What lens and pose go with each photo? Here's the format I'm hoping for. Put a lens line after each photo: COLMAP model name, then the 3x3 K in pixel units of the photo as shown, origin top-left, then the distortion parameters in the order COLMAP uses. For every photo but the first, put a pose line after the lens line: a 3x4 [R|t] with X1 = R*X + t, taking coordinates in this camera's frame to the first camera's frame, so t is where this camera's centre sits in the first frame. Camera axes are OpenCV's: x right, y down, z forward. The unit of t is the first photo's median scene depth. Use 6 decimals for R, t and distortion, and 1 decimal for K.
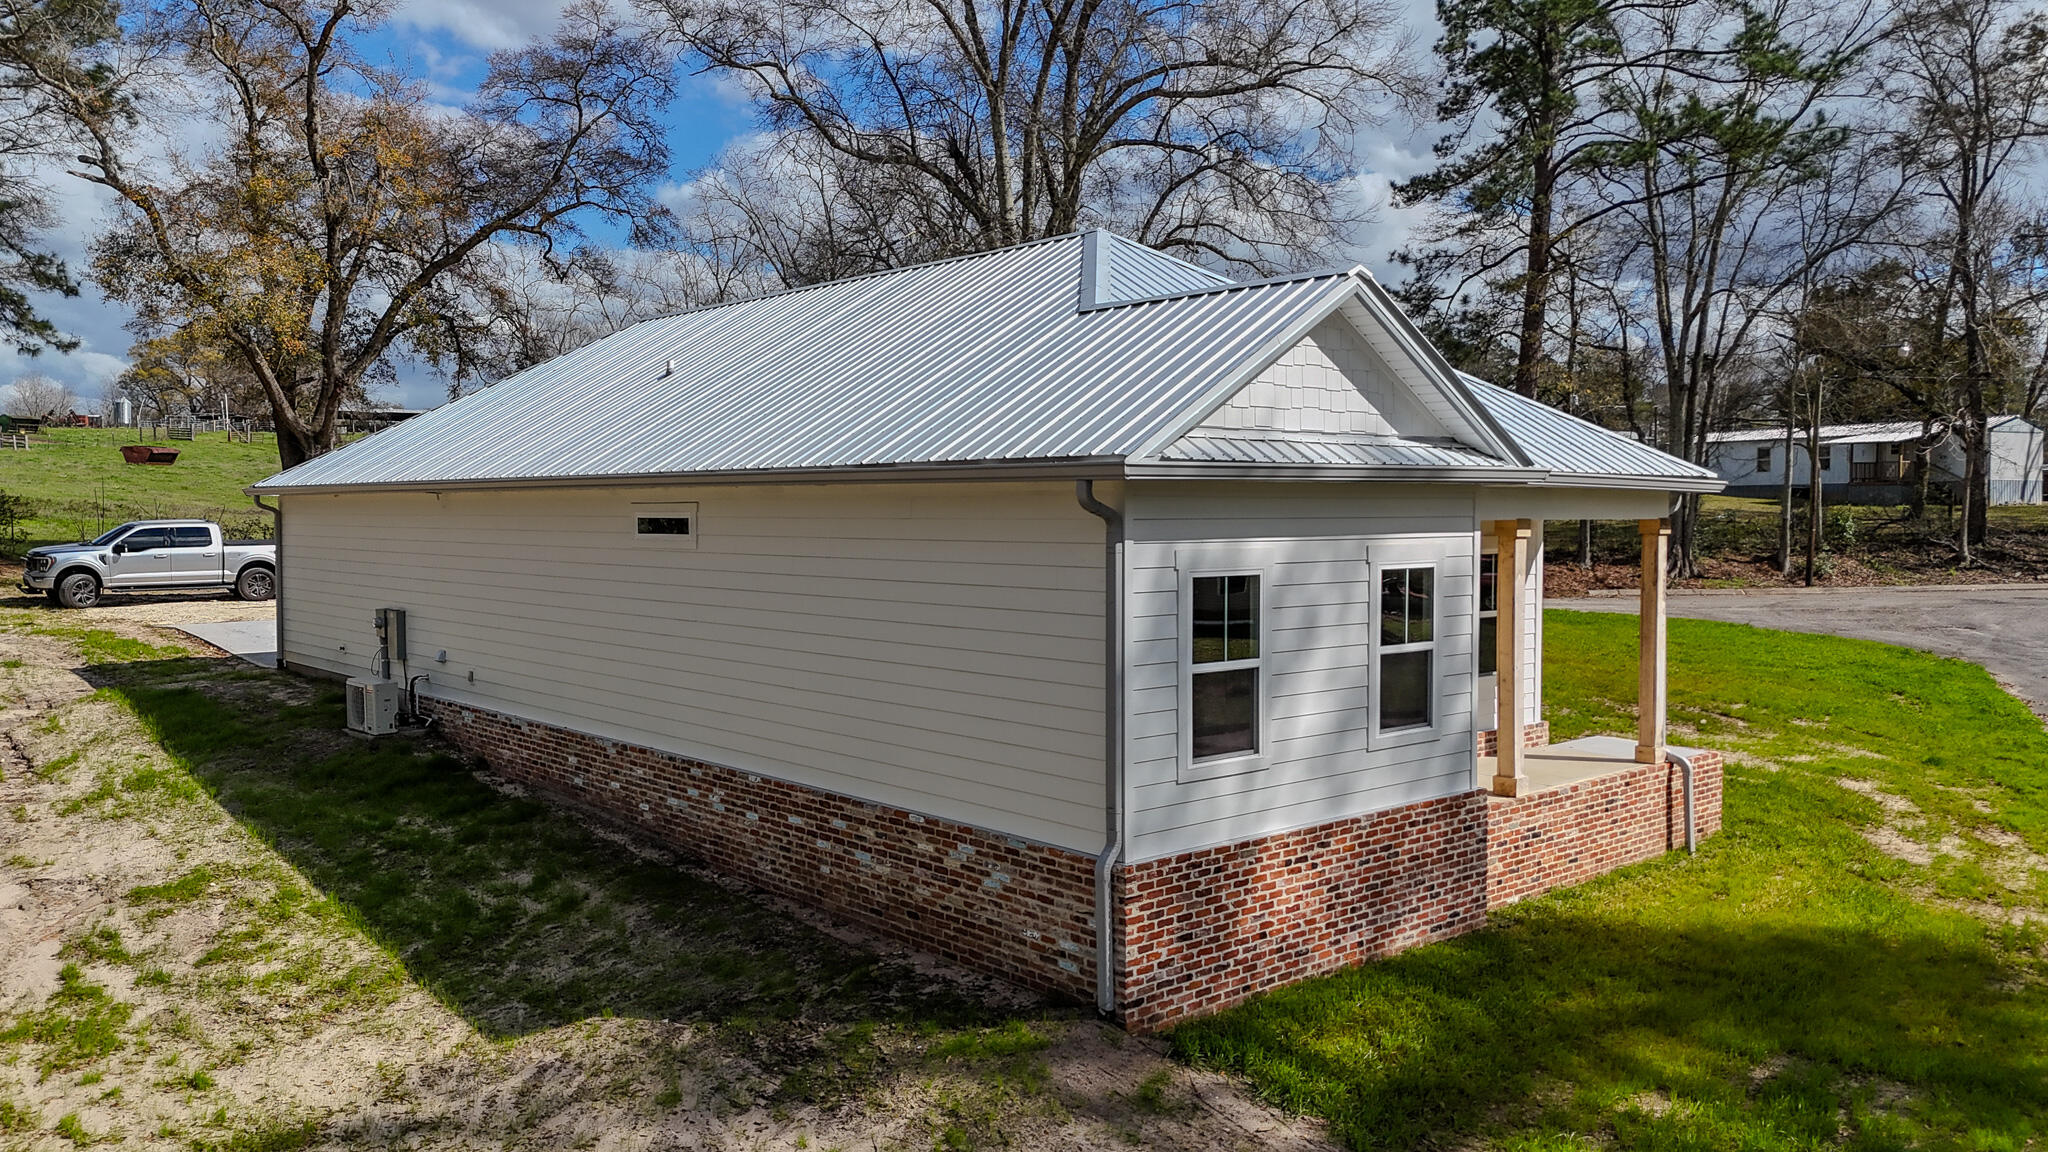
lens RADIAL K [[1525.2, 0, 1024.0], [0, 1525.2, 576.0], [0, 0, 1]] dist [0.091314, -0.076834]
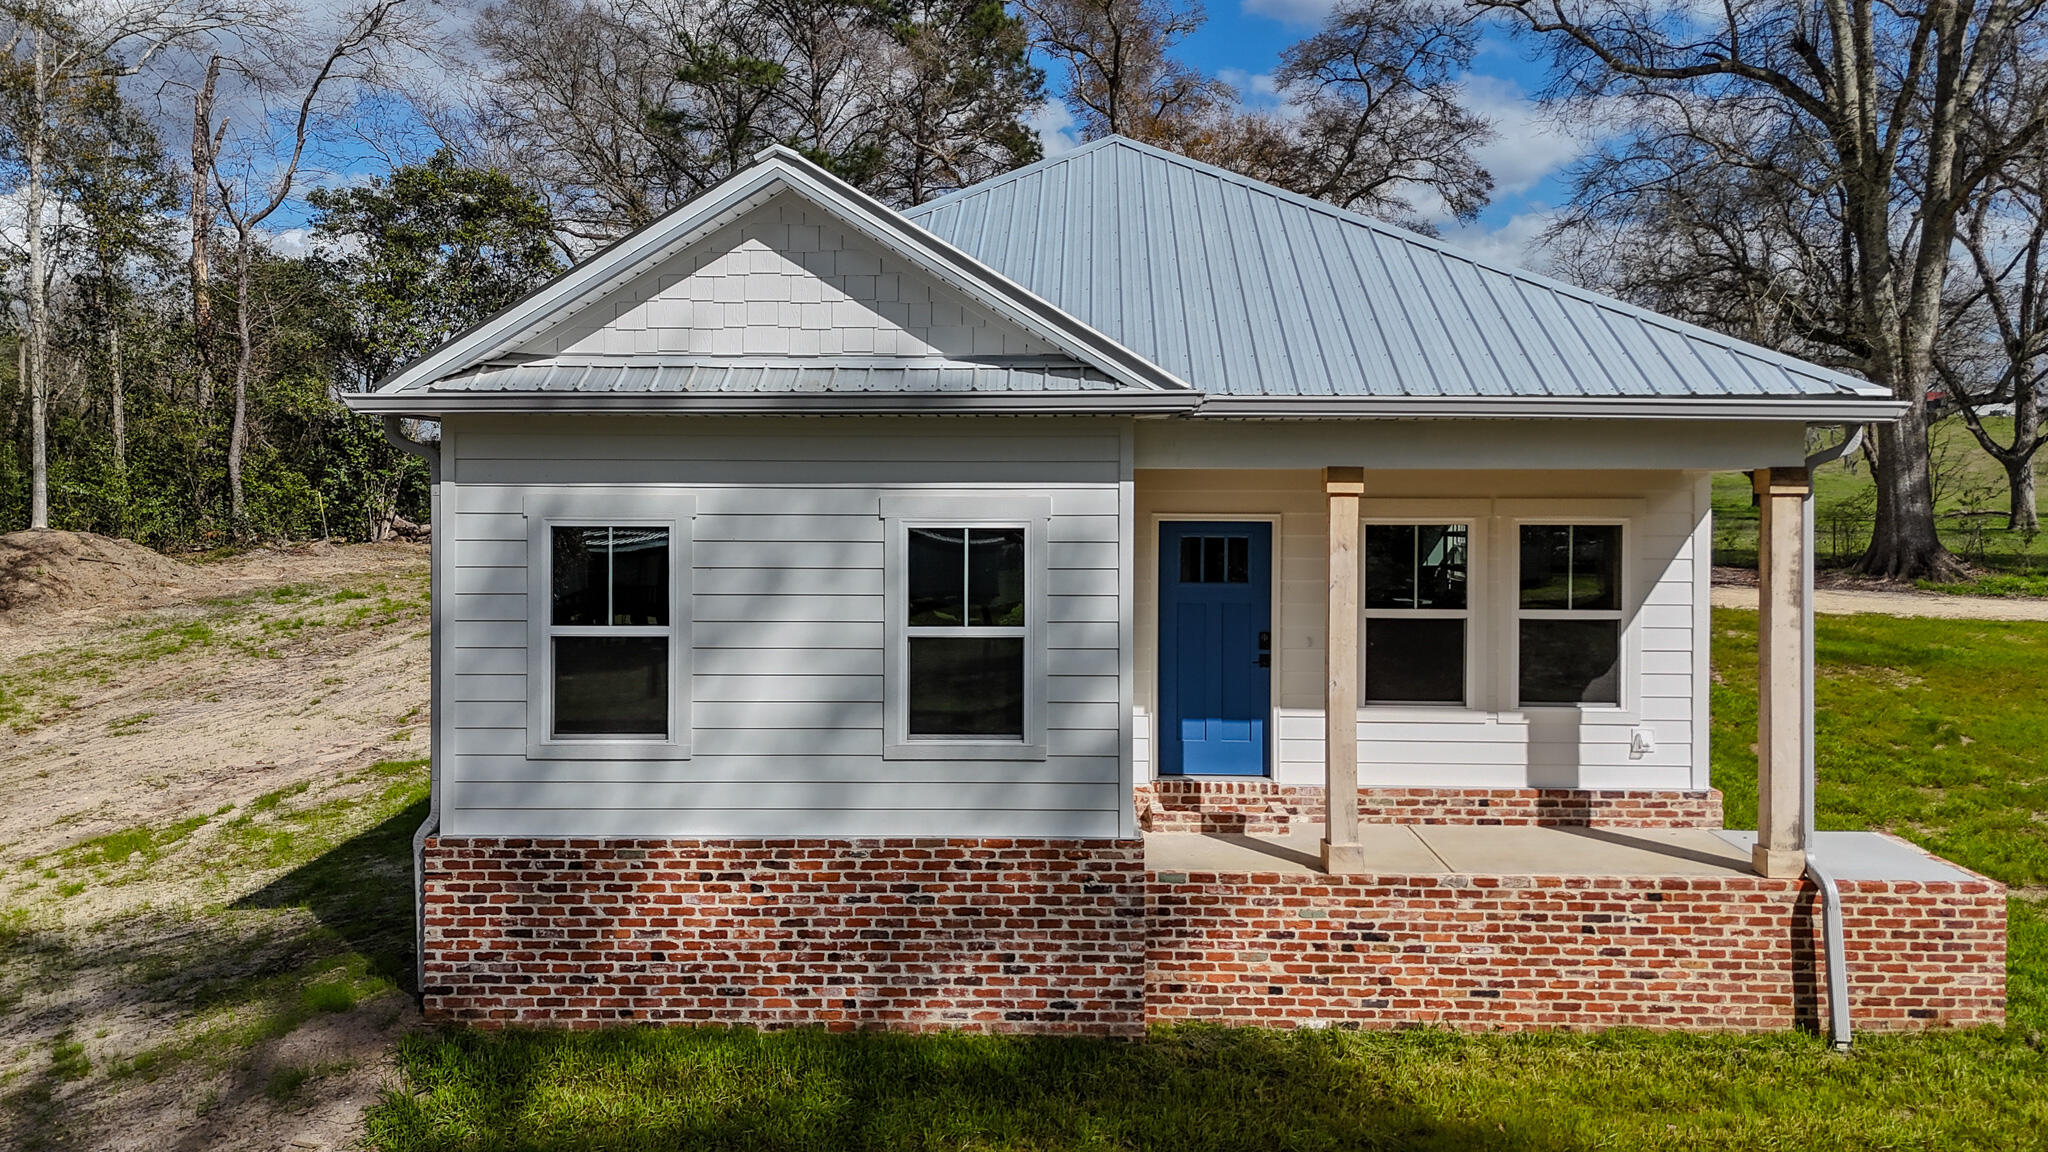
lens RADIAL K [[1546.6, 0, 1032.9], [0, 1546.6, 504.0], [0, 0, 1]] dist [0.060300, -0.068465]
pose [[0.730939, 0.010640, -0.682360, 0.859220], [-0.031467, 0.999340, -0.018125, -0.004092], [0.681717, 0.034720, 0.730792, 0.494808]]
